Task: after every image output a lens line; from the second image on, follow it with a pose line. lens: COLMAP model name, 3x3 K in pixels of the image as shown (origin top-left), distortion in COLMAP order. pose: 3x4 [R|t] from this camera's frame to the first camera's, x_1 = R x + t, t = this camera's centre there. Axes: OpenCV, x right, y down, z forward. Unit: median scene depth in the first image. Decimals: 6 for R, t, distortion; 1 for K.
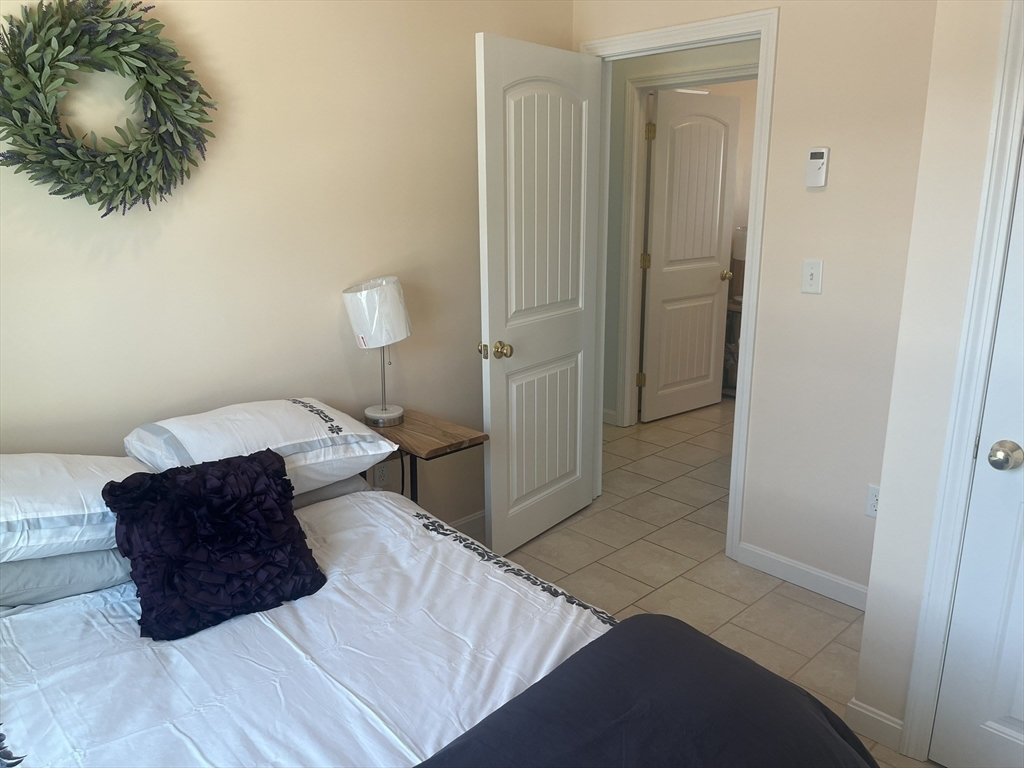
lens RADIAL K [[775.7, 0, 515.6], [0, 775.7, 382.5], [0, 0, 1]] dist [0.049916, 0.000773]
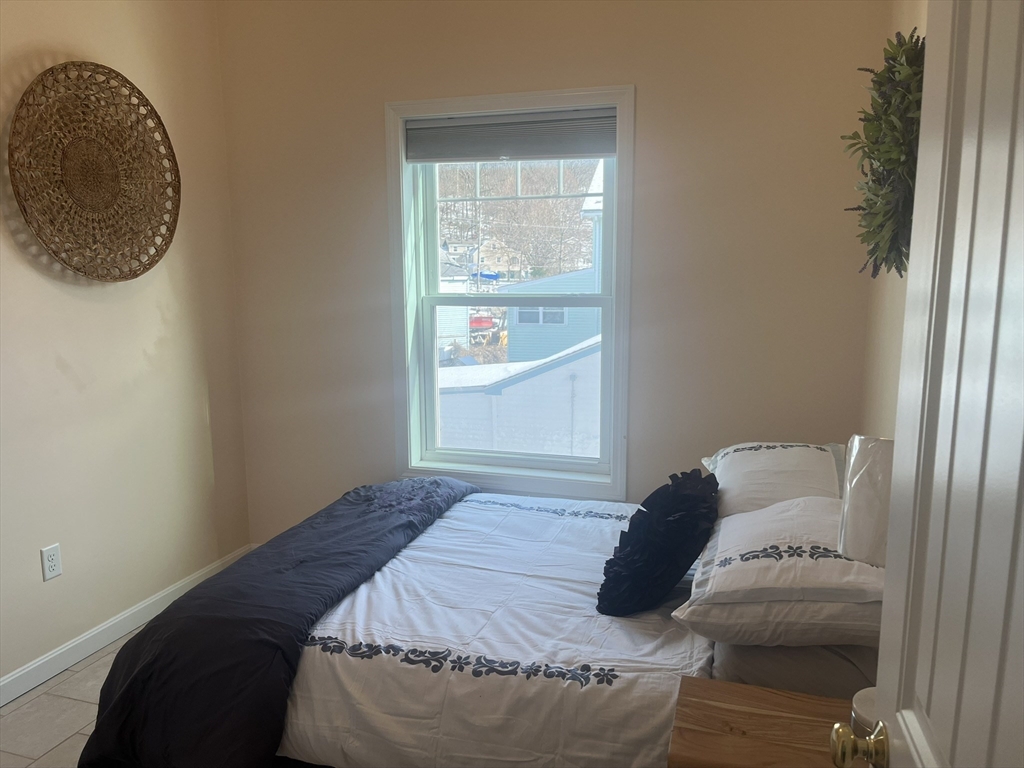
lens RADIAL K [[775.7, 0, 515.2], [0, 775.7, 384.2], [0, 0, 1]] dist [0.049916, 0.000773]
pose [[-0.875346, 0.079843, -0.476859, 0.372301], [-0.114025, 0.924362, 0.364080, -0.444812], [0.469859, 0.373069, -0.800032, 1.819594]]
